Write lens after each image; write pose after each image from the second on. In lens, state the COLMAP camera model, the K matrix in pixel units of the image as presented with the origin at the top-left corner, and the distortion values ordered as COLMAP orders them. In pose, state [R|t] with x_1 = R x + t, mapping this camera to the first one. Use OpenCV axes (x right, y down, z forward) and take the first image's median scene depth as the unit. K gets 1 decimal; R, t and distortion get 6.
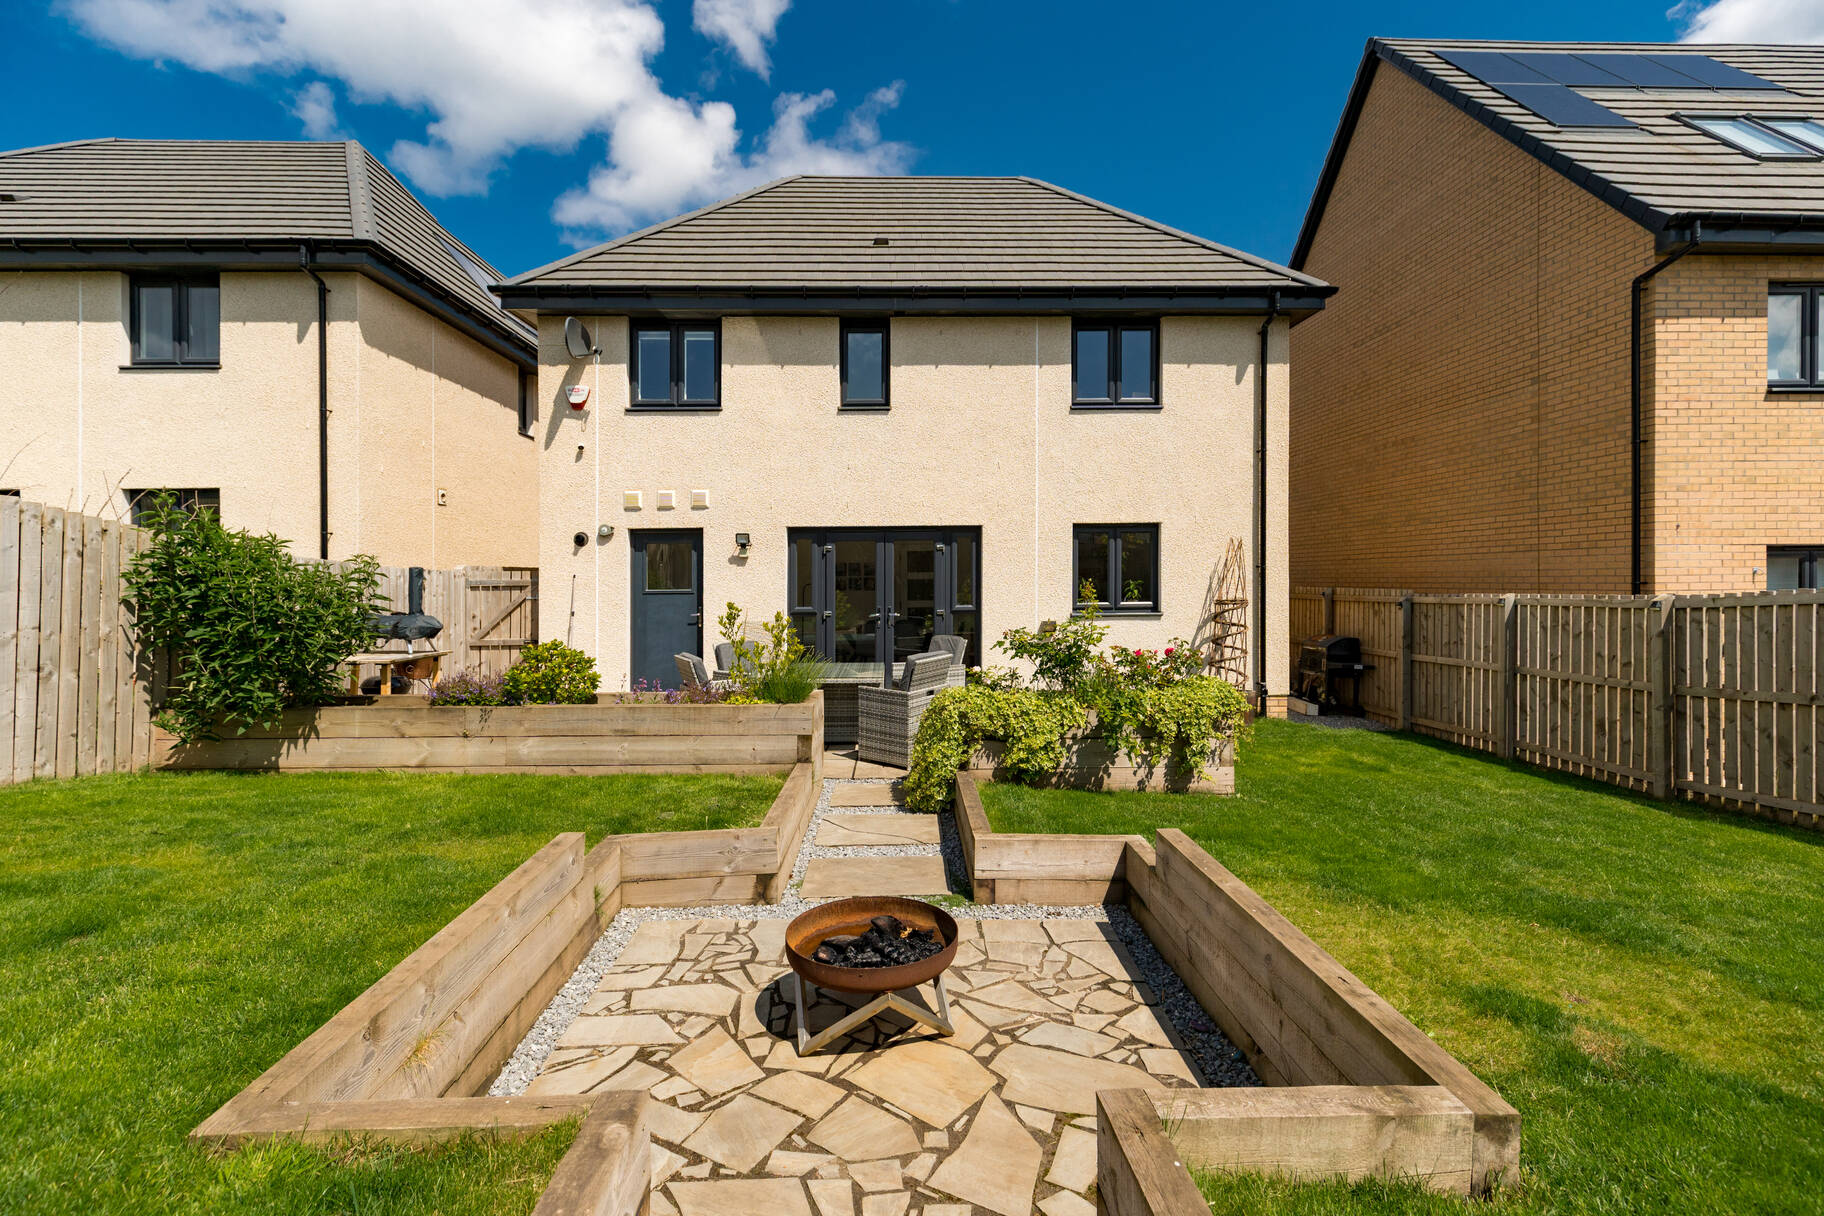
lens RADIAL K [[839.3, 0, 918.3], [0, 839.3, 573.3], [0, 0, 1]] dist [0.008252, -0.000753]
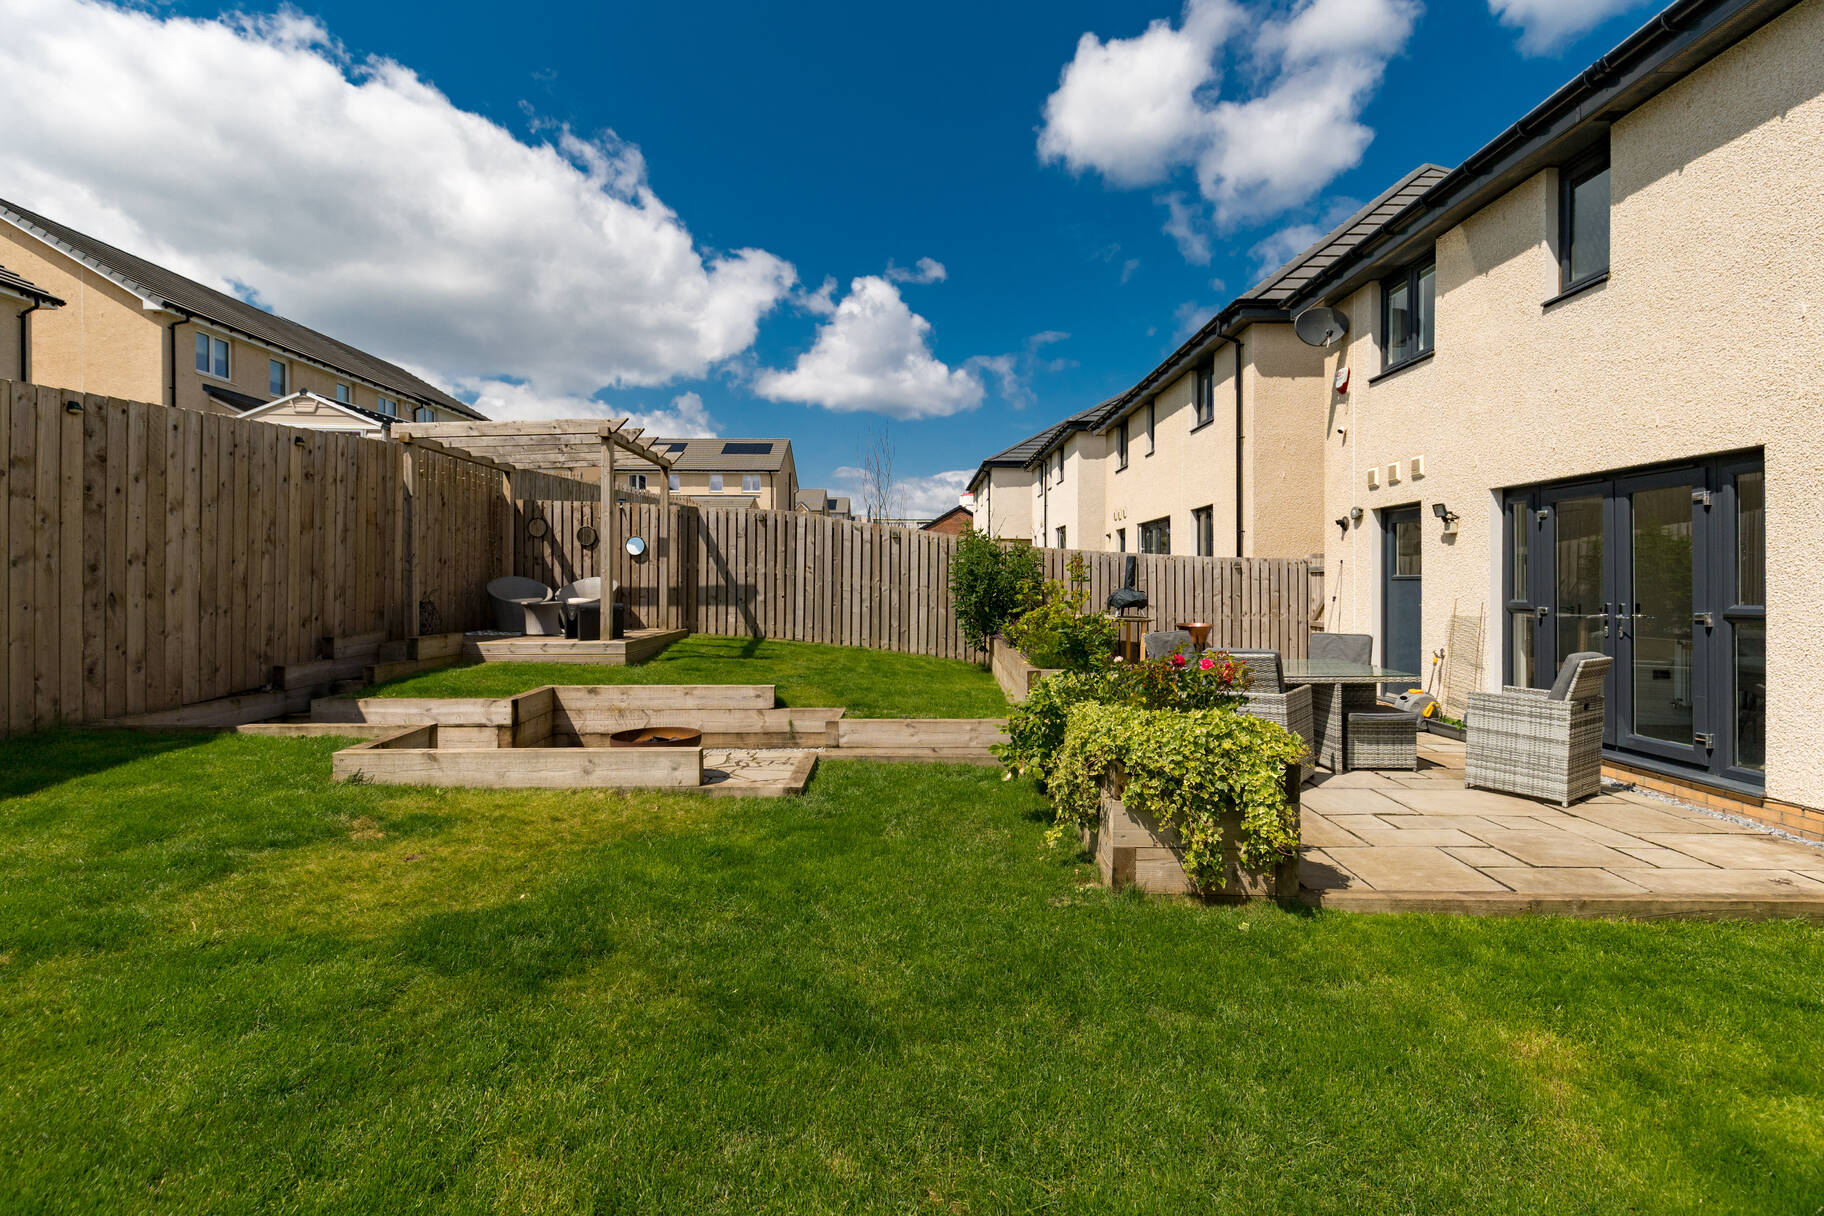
lens RADIAL K [[825.4, 0, 925.5], [0, 825.4, 576.7], [0, 0, 1]] dist [-0.000040, -0.000079]
pose [[-0.011770, 0.001629, -0.999929, 0.593599], [0.005594, 0.999983, 0.001563, 0.018096], [0.999915, -0.005575, -0.011779, 0.532761]]
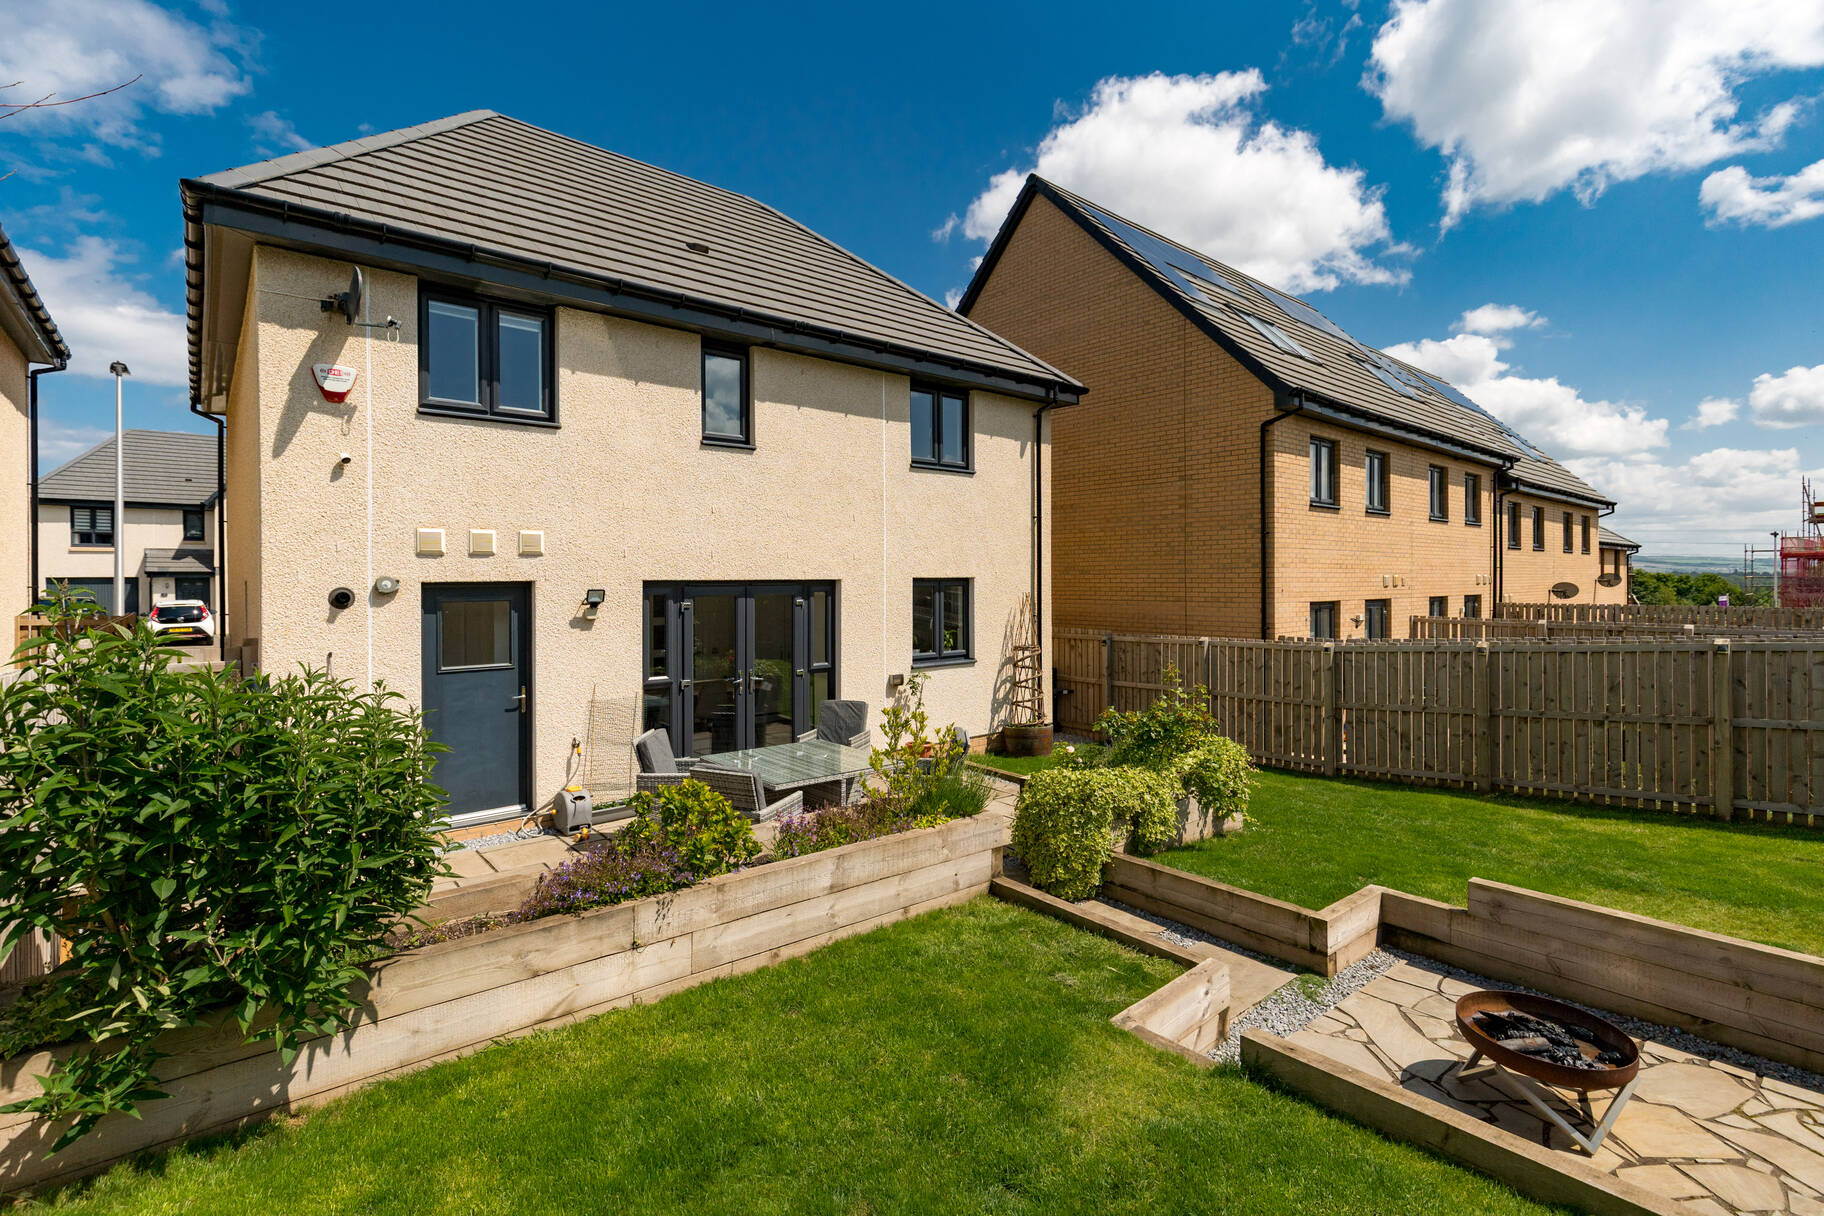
lens RADIAL K [[839.3, 0, 918.3], [0, 839.3, 573.3], [0, 0, 1]] dist [0.008252, -0.000753]
pose [[0.777572, 0.010116, 0.628713, -0.478830], [-0.009411, 0.999946, -0.004450, -0.063345], [-0.628724, -0.002457, 0.777625, 0.204421]]
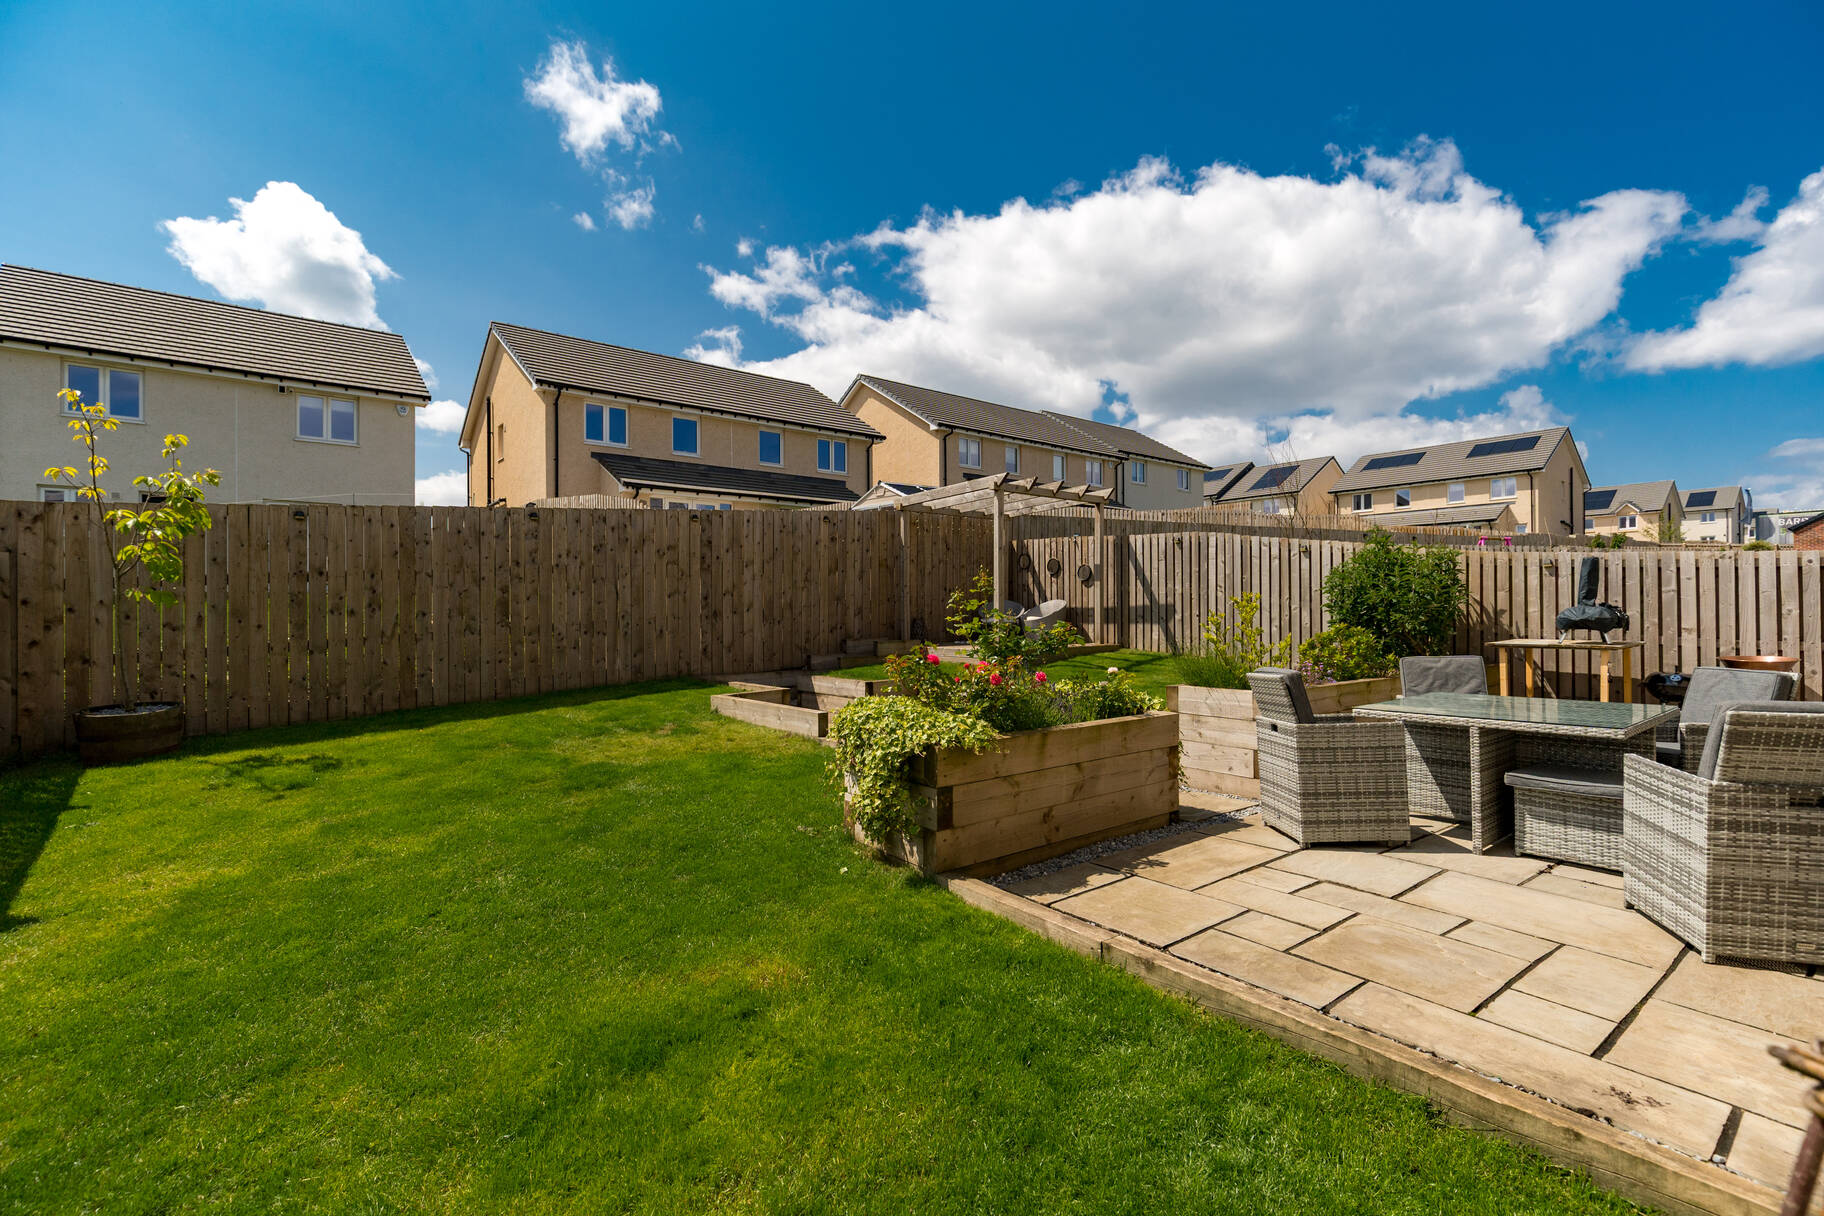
lens RADIAL K [[818.3, 0, 923.0], [0, 818.3, 605.4], [0, 0, 1]] dist [-0.000277, -0.000408]
pose [[-0.795941, 0.009617, -0.605298, 0.470239], [0.018354, 0.999798, -0.008250, 0.034188], [0.605096, -0.017676, -0.795956, 1.009495]]
